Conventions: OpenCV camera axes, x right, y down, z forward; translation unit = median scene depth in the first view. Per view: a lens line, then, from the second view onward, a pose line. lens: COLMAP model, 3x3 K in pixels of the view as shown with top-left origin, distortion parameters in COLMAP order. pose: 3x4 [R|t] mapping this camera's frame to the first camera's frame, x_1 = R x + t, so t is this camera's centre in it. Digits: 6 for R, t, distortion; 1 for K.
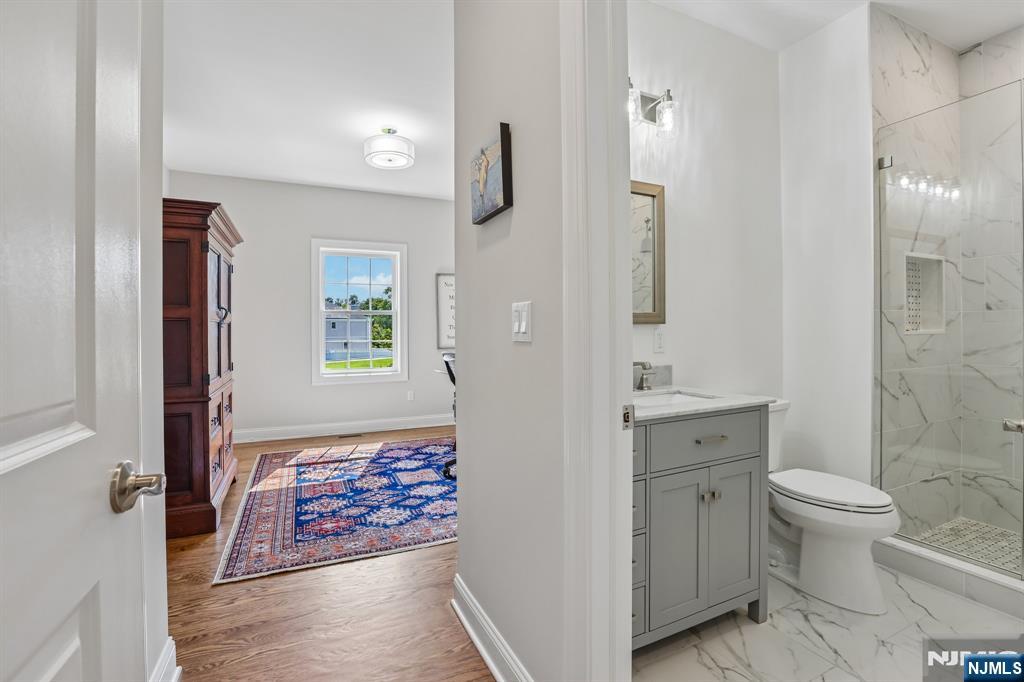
lens RADIAL K [[486.0, 0, 508.6], [0, 486.0, 327.8], [0, 0, 1]] dist [-0.028740, 0.008519]
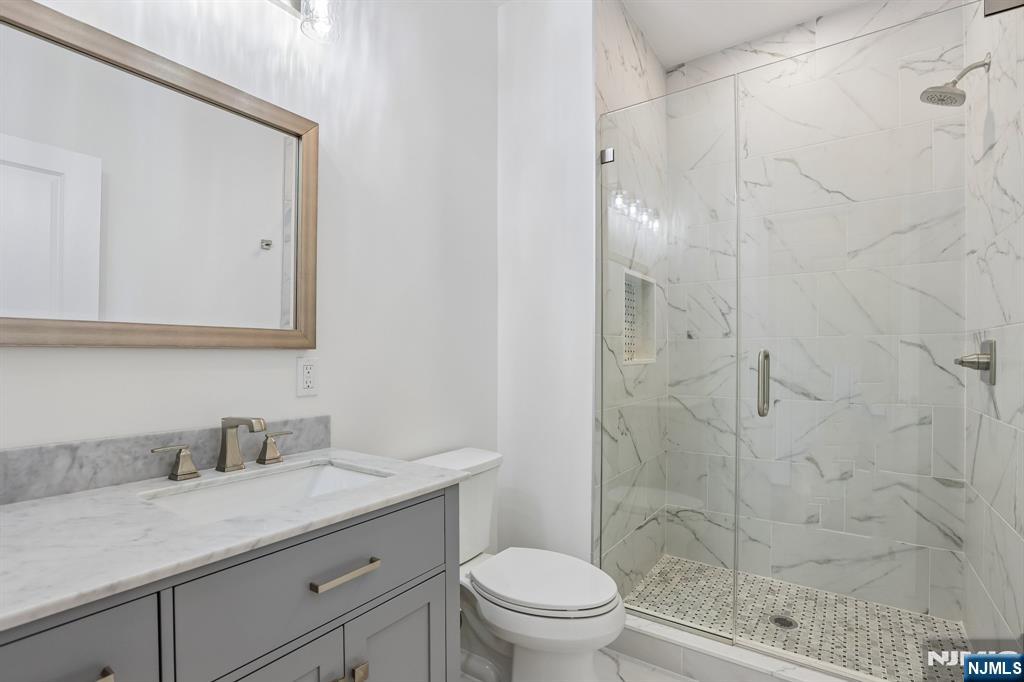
lens RADIAL K [[472.0, 0, 508.6], [0, 472.0, 341.1], [0, 0, 1]] dist [-0.022821, 0.000728]
pose [[0.880588, 0.020909, 0.473422, 0.325937], [-0.008653, 0.999569, -0.028052, -0.004070], [-0.473804, 0.020606, 0.880389, 0.466637]]
